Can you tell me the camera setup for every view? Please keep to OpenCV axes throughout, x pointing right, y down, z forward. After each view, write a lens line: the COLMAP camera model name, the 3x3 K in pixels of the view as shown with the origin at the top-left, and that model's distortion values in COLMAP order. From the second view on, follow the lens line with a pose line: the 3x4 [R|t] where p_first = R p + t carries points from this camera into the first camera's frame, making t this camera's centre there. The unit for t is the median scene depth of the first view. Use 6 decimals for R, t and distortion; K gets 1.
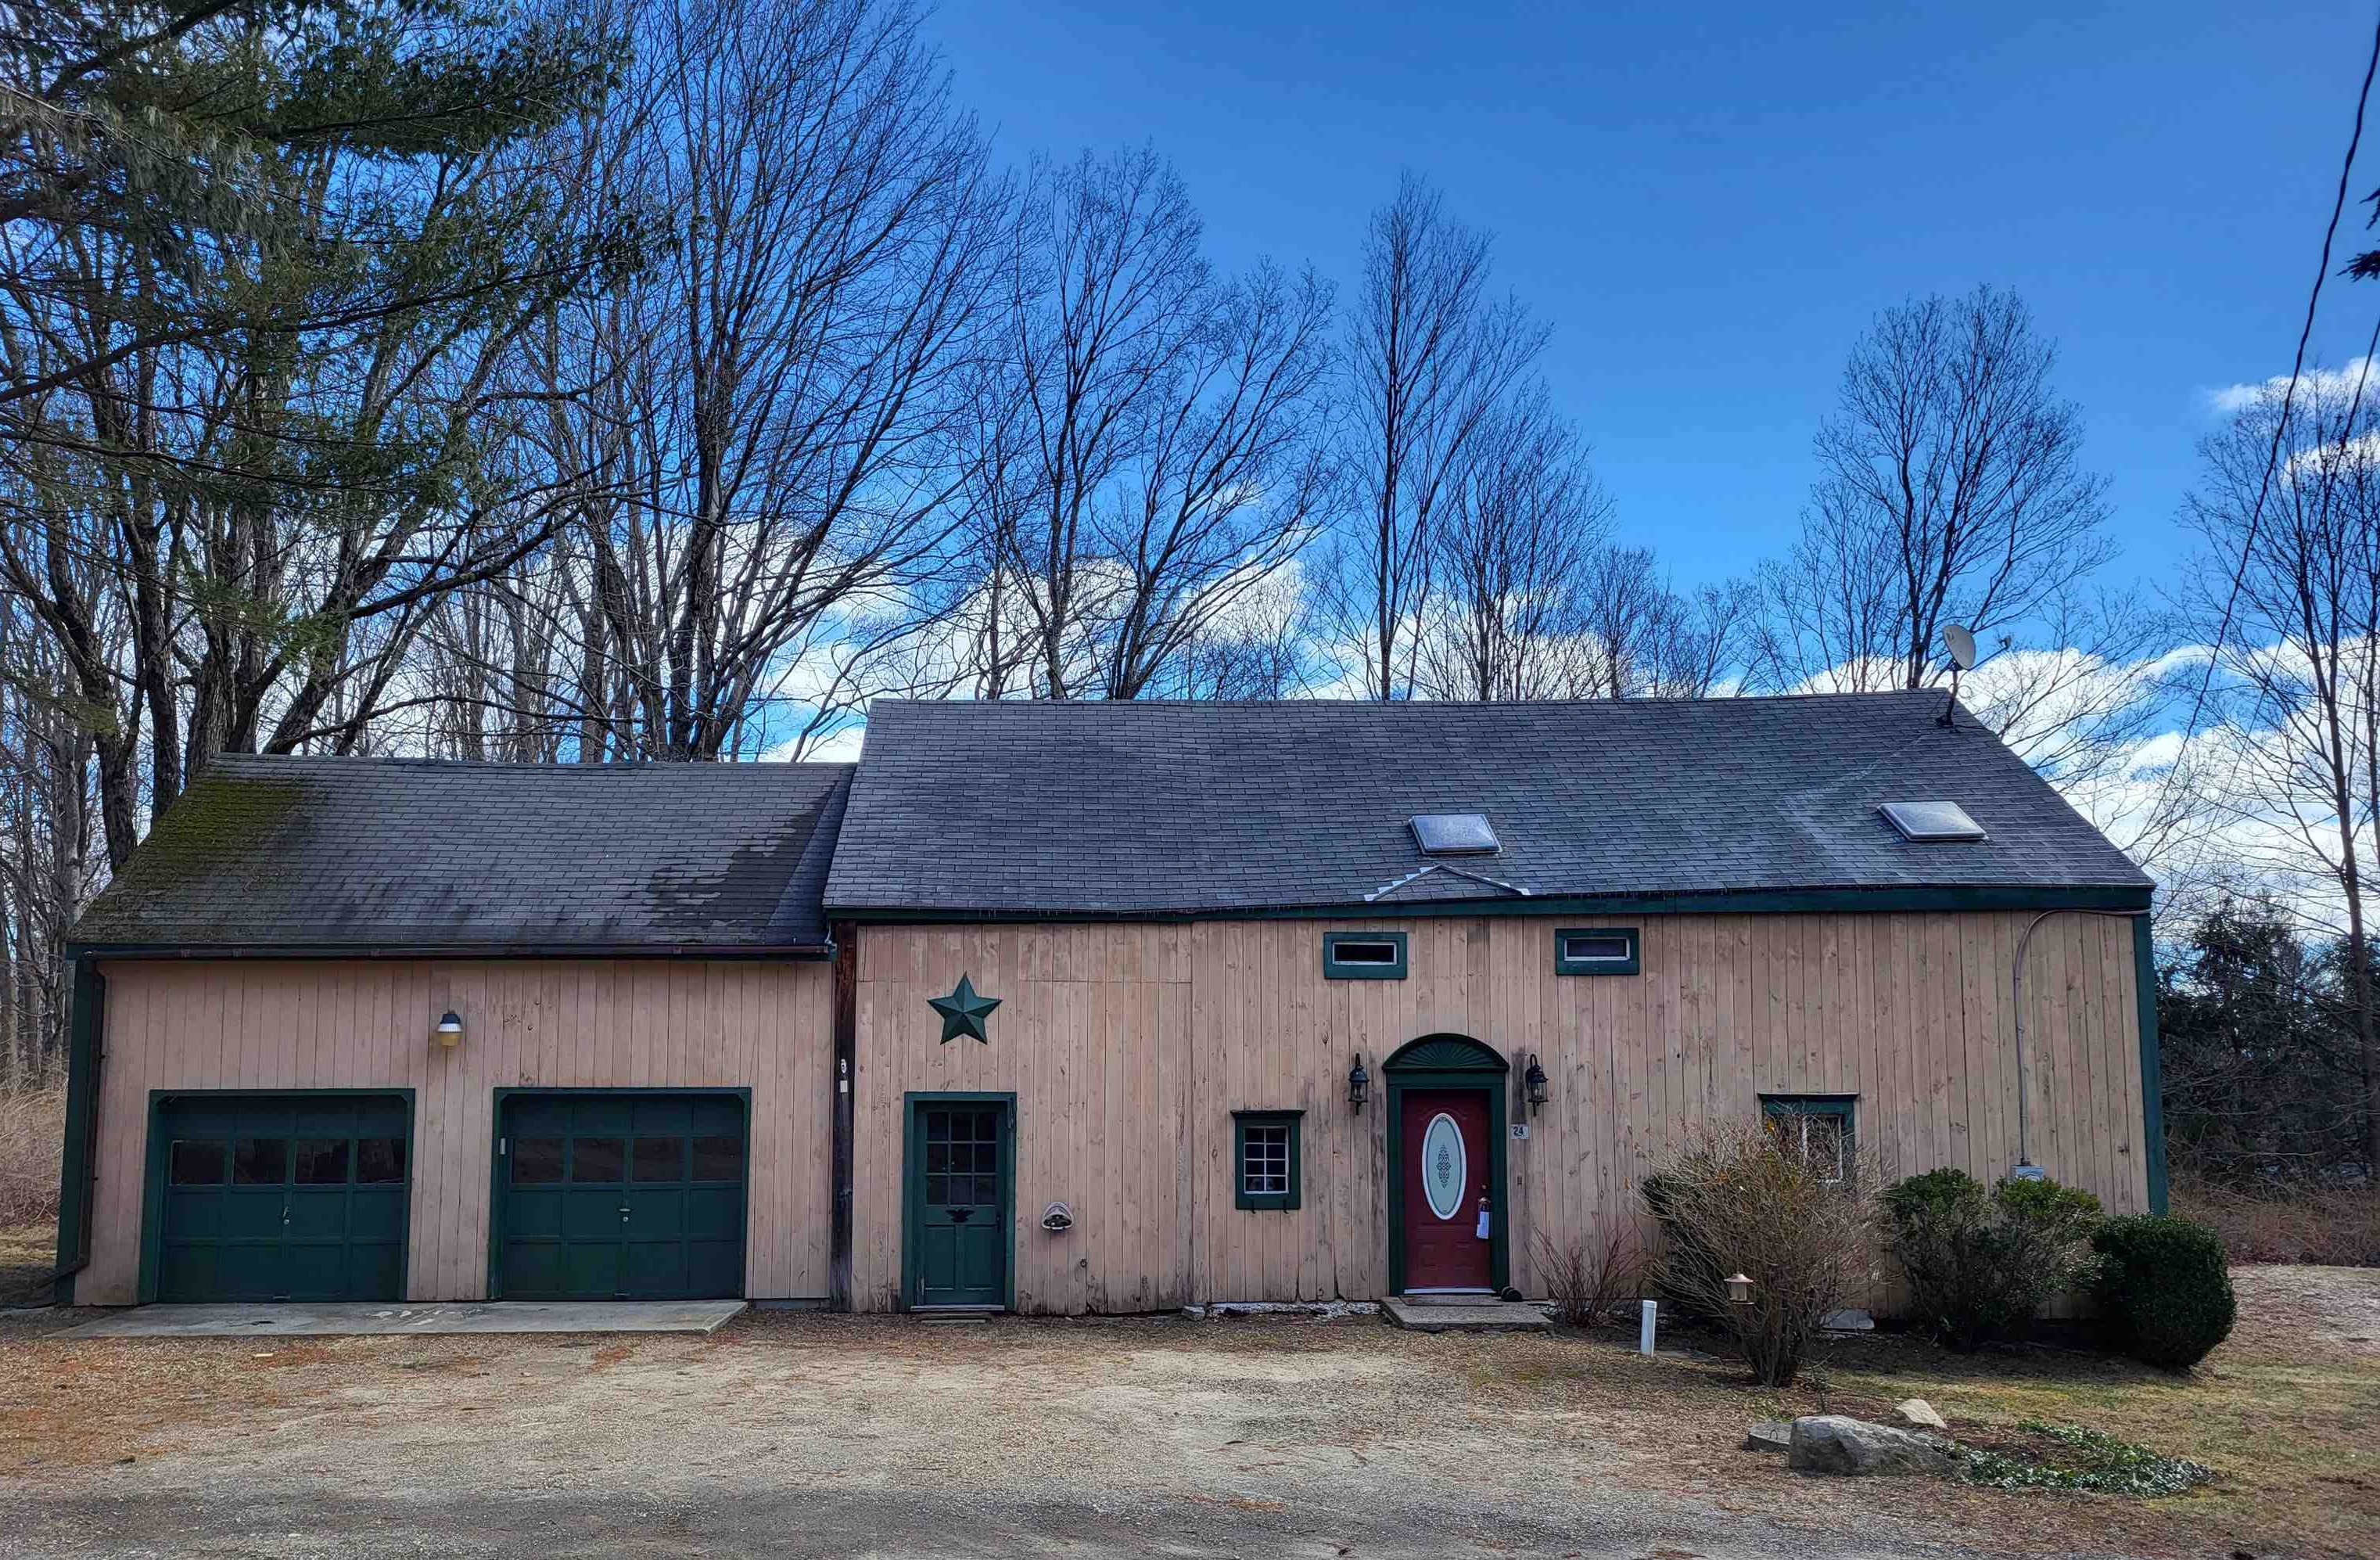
lens RADIAL K [[1847.2, 0, 1198.3], [0, 1847.2, 910.8], [0, 0, 1]] dist [0.042979, 0.000817]
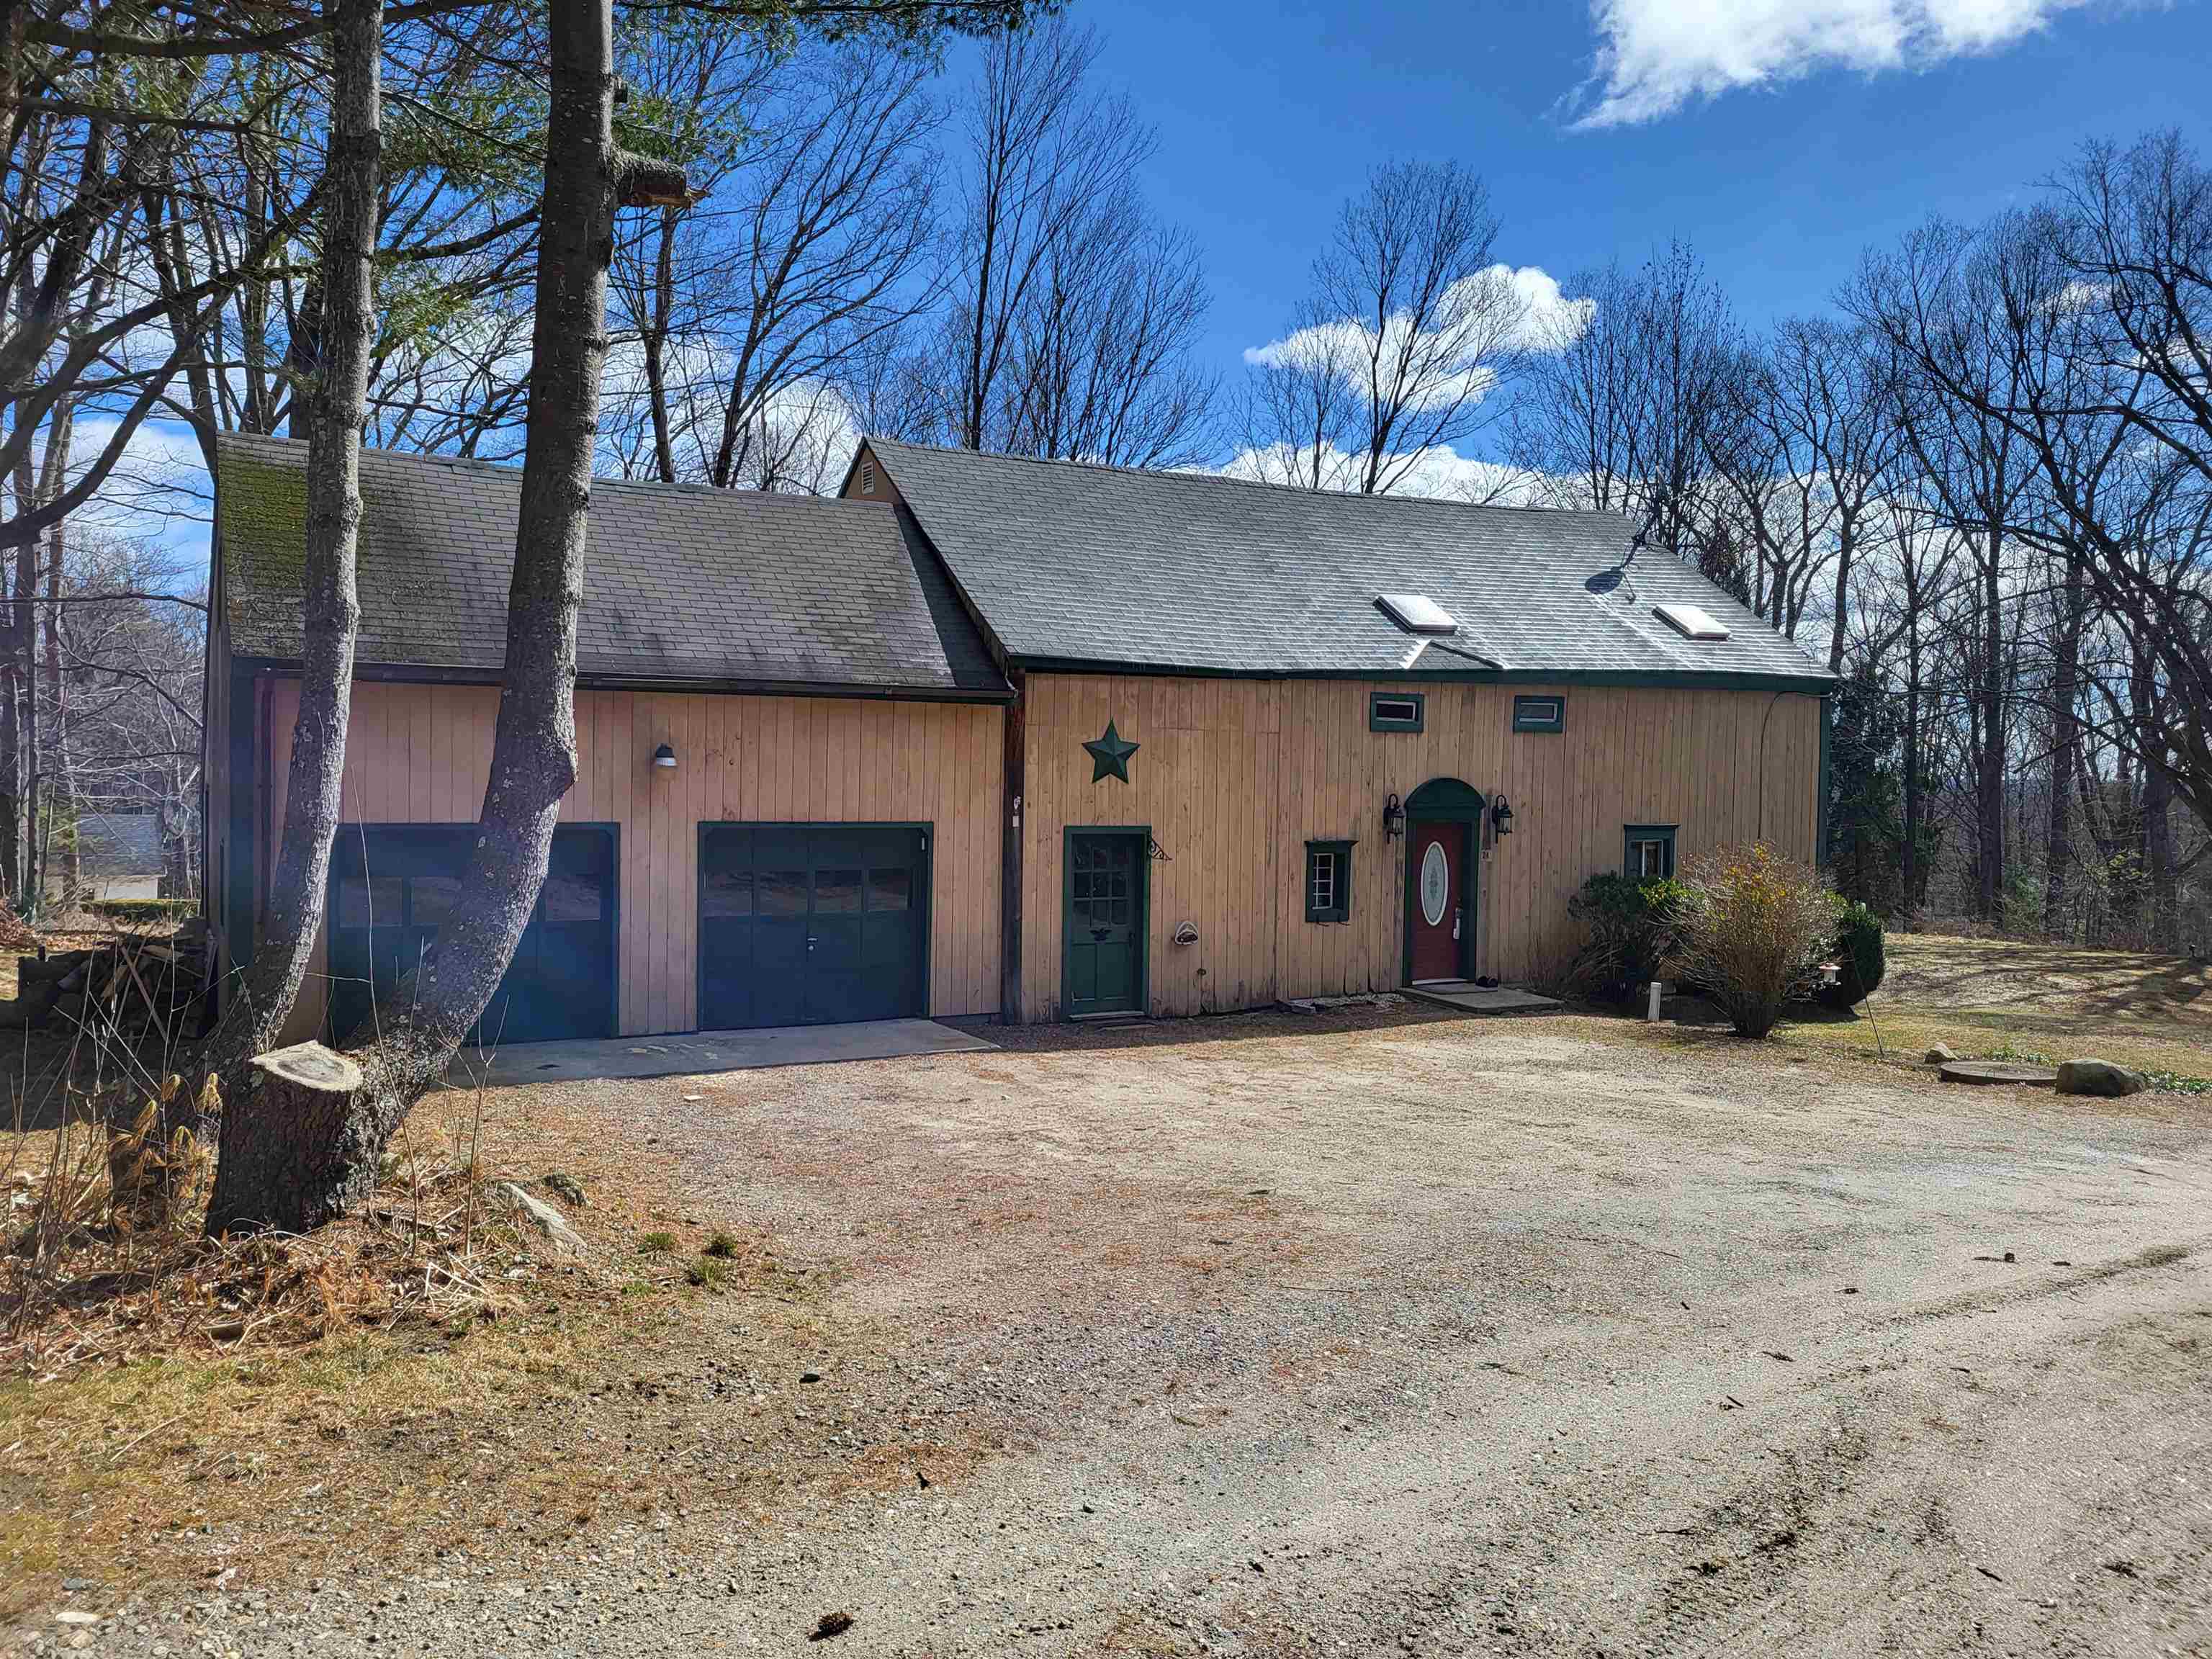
lens RADIAL K [[1693.0, 0, 1102.1], [0, 1693.0, 824.2], [0, 0, 1]] dist [0.017913, 0.001169]
pose [[0.886142, -0.002249, 0.463408, -0.602621], [-0.055889, 0.992170, 0.111689, -0.016846], [-0.460031, -0.124872, 0.879078, 0.103684]]
